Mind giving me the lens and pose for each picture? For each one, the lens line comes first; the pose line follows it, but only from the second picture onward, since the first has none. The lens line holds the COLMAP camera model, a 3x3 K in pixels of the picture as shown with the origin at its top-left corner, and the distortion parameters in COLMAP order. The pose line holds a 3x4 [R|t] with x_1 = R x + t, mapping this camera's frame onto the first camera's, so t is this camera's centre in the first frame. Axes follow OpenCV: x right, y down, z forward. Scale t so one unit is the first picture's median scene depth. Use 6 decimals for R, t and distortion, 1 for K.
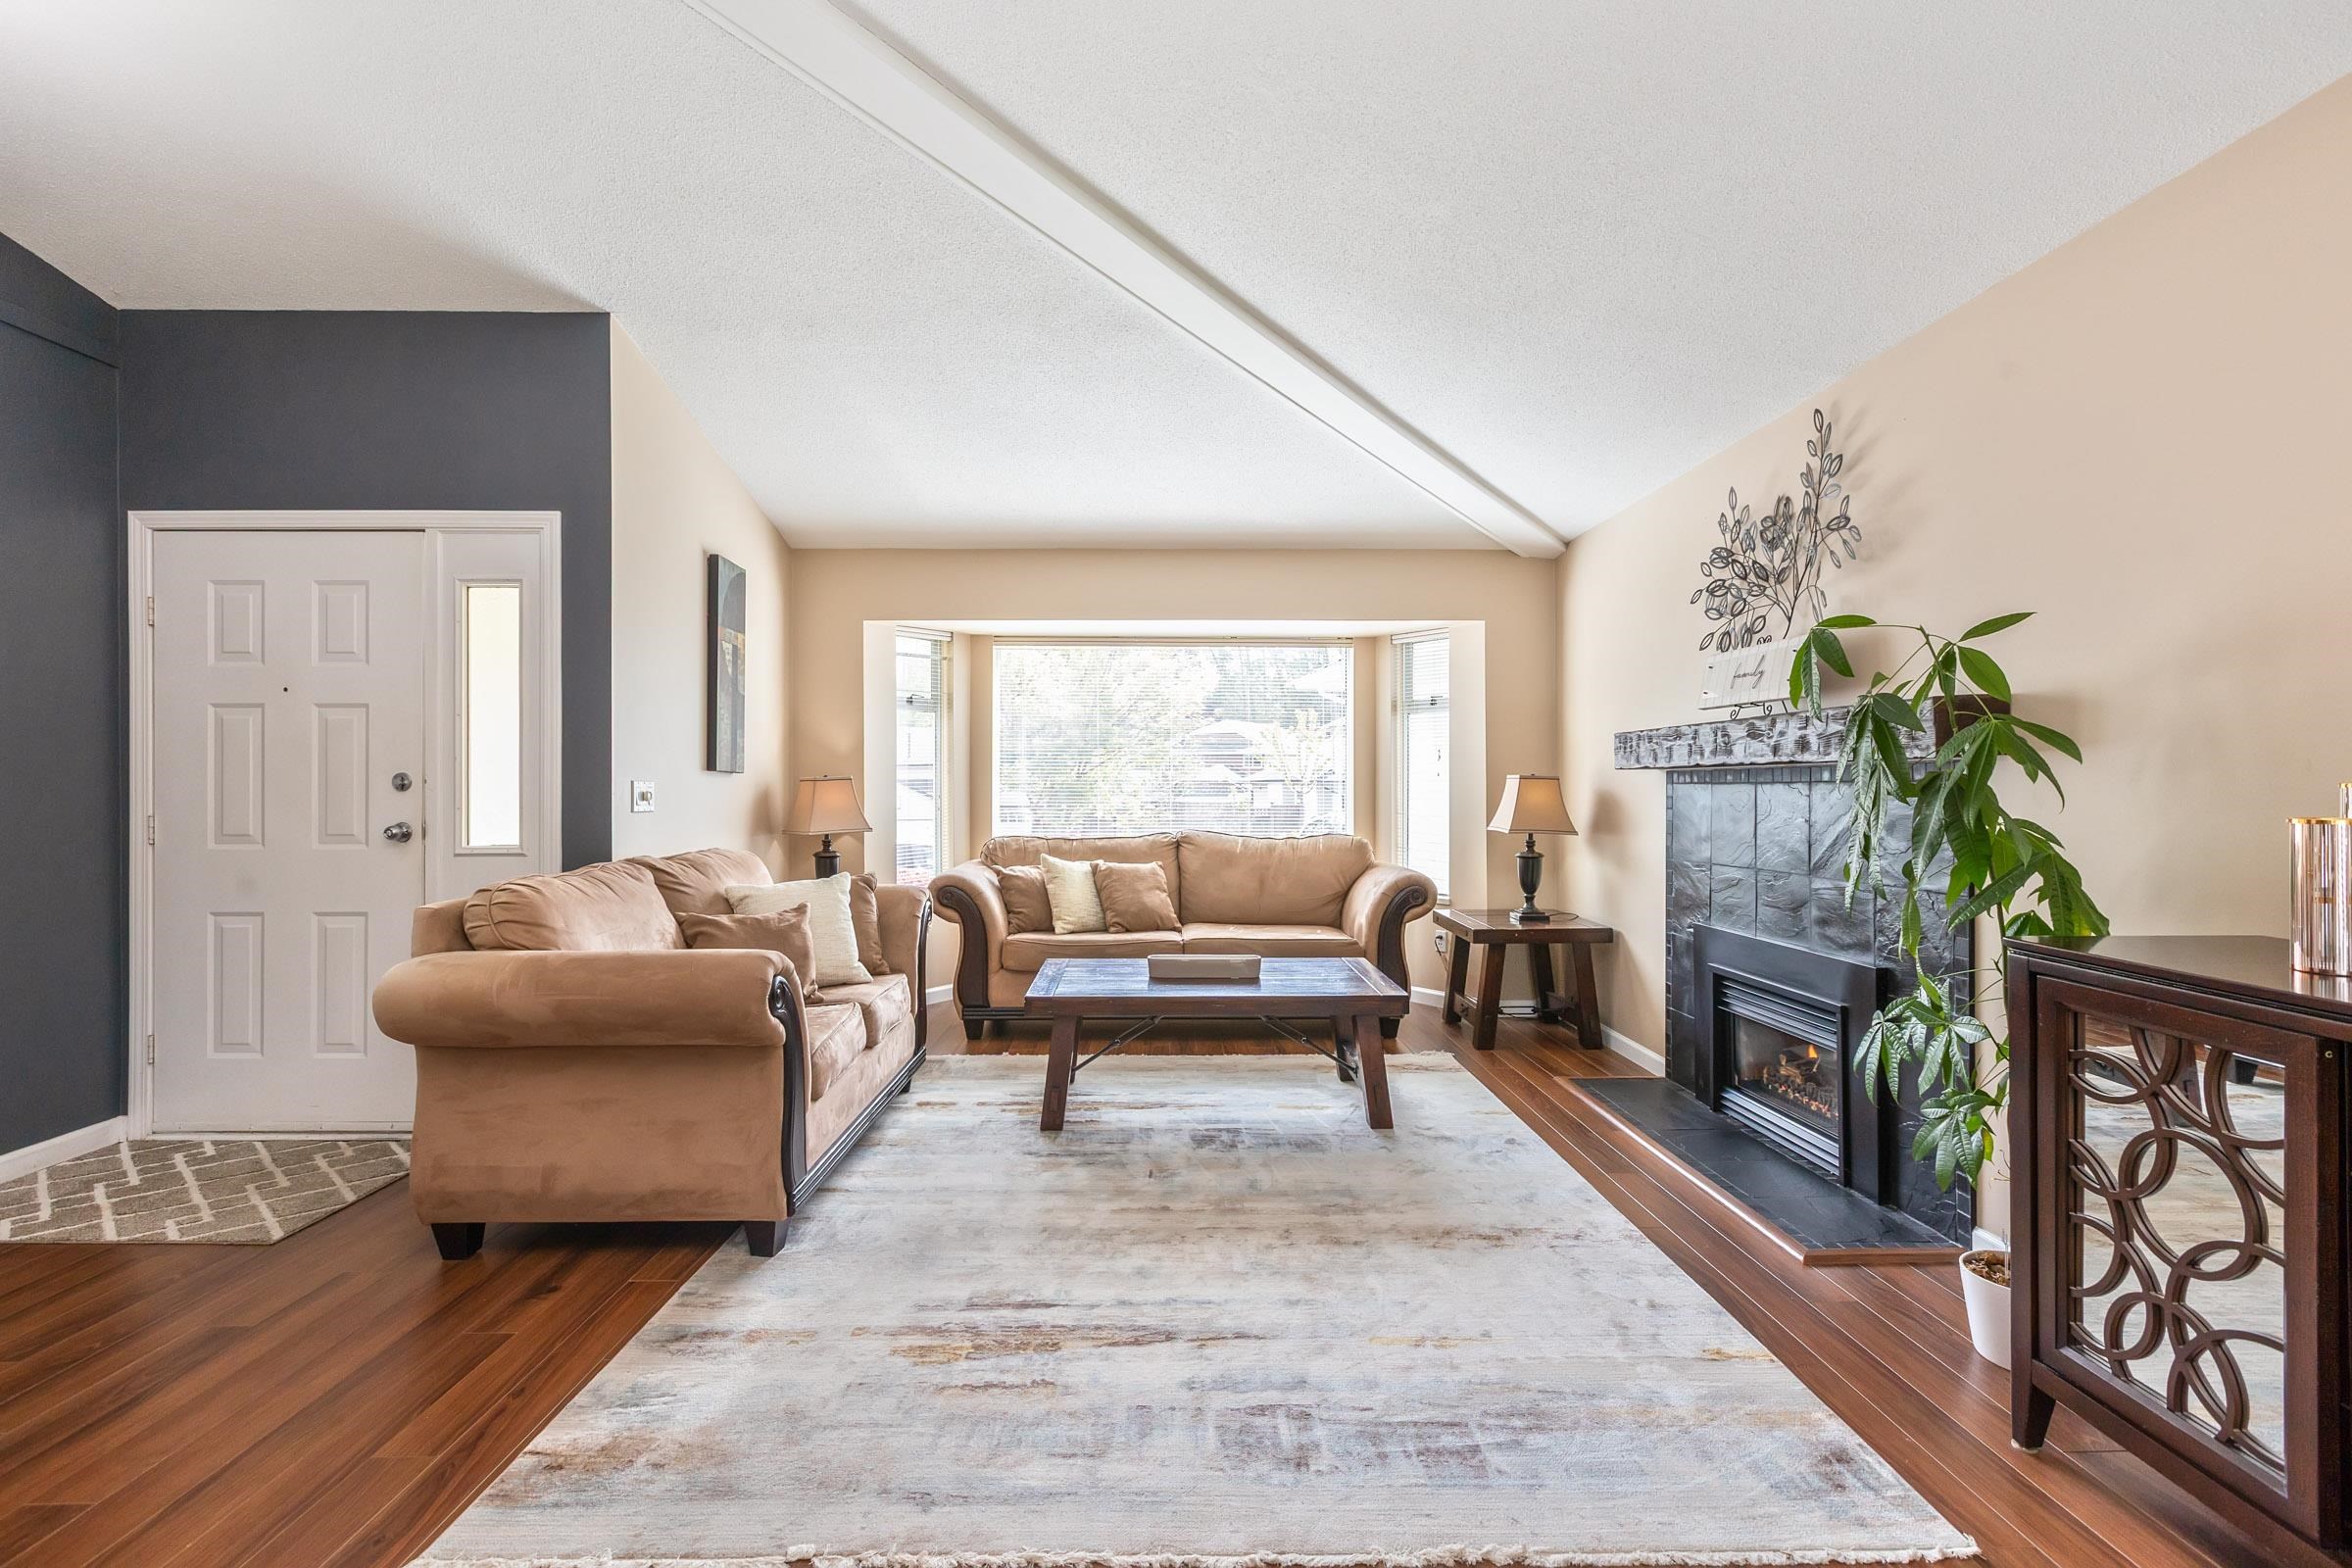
lens RADIAL K [[1085.5, 0, 1172.9], [0, 1085.5, 796.9], [0, 0, 1]] dist [0.005160, 0.000211]
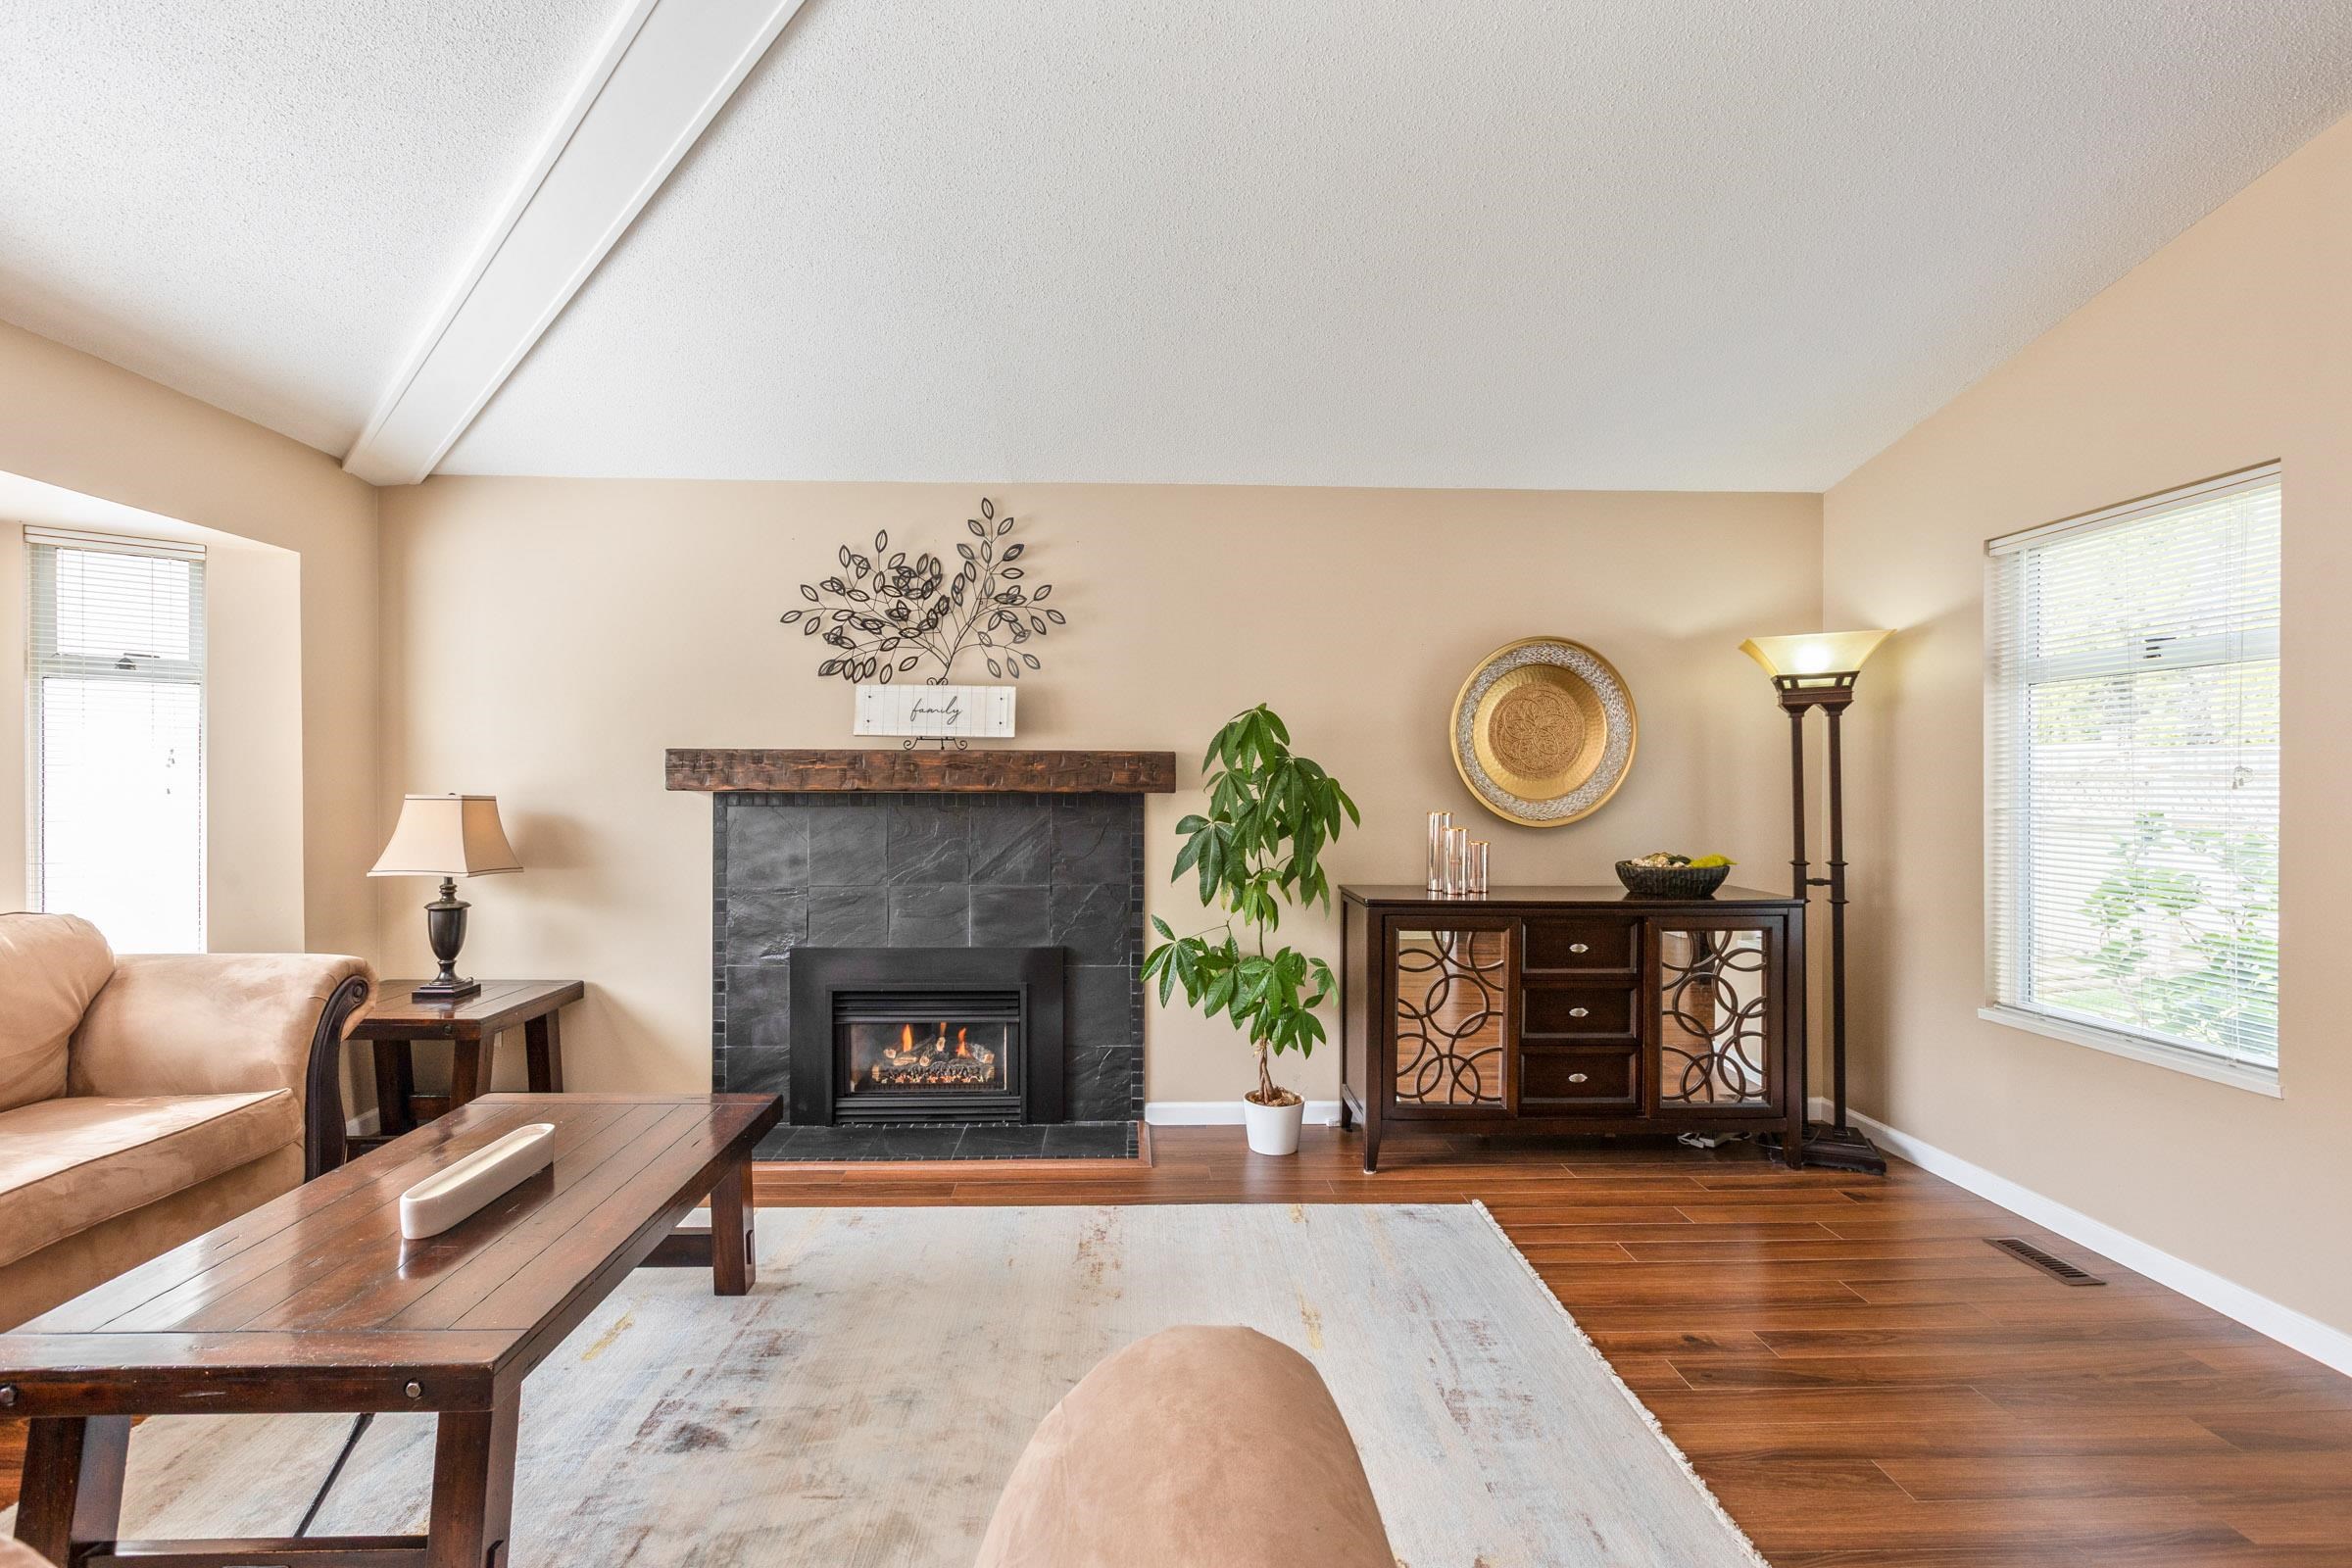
lens RADIAL K [[1085.5, 0, 1168.0], [0, 1085.5, 792.4], [0, 0, 1]] dist [0.005160, 0.000211]
pose [[-0.033565, -0.013052, 0.999351, -0.230711], [0.003158, 0.999908, 0.013165, -0.016765], [-0.999432, 0.003598, -0.033521, 0.310373]]
